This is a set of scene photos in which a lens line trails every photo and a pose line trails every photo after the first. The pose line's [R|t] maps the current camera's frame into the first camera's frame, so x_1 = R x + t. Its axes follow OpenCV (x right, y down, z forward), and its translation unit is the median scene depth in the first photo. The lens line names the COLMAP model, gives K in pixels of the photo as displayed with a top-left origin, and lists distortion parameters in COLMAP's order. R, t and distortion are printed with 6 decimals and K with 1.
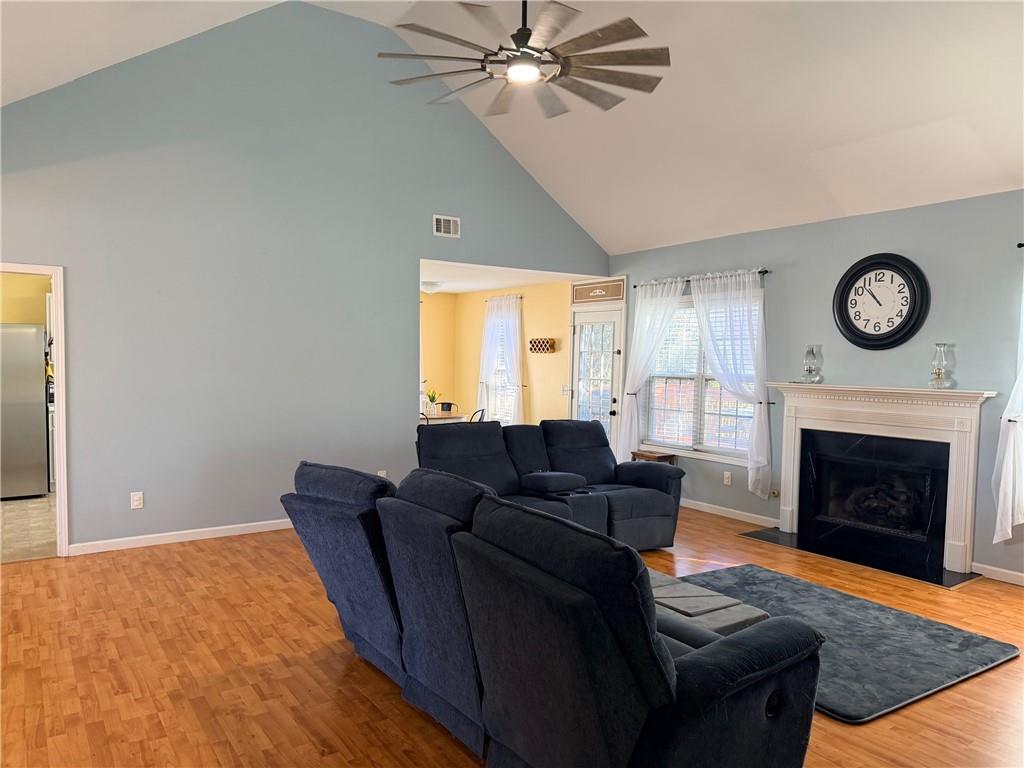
lens RADIAL K [[721.3, 0, 512.0], [0, 721.3, 384.0], [0, 0, 1]] dist [0.088118, -0.111913]
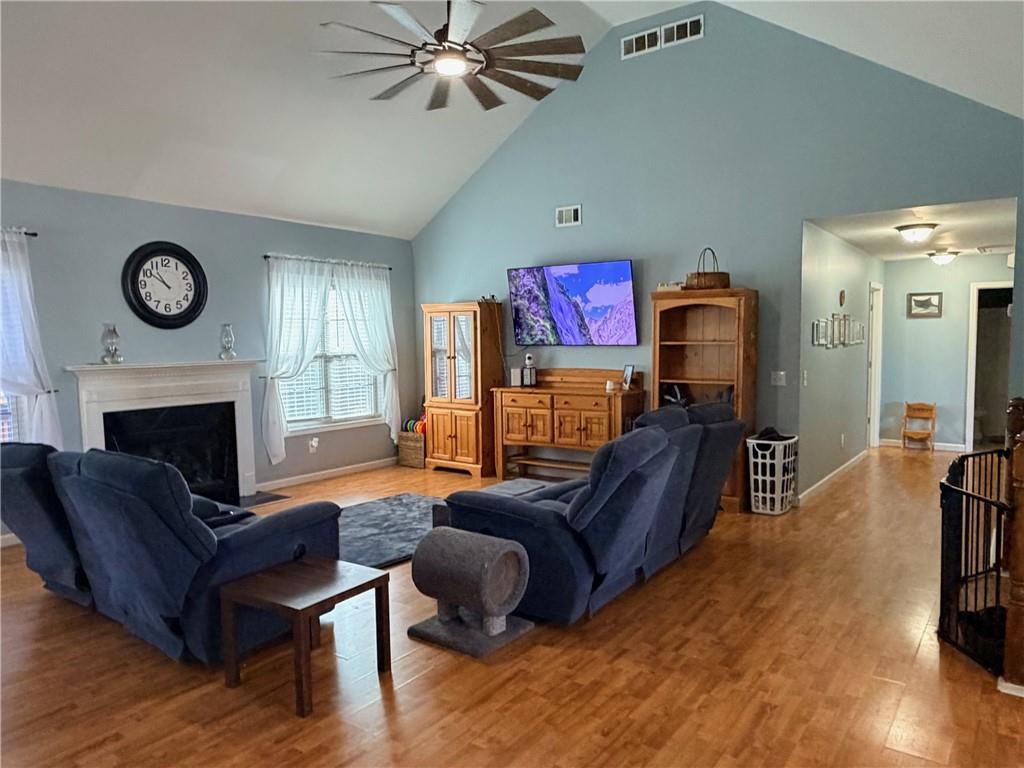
lens RADIAL K [[709.3, 0, 505.5], [0, 709.3, 386.7], [0, 0, 1]] dist [-0.009470, -0.004825]
pose [[-0.330029, -0.072352, 0.941194, -0.921629], [0.043484, 0.994835, 0.091723, -0.048307], [-0.942969, 0.071198, -0.325178, 1.185546]]
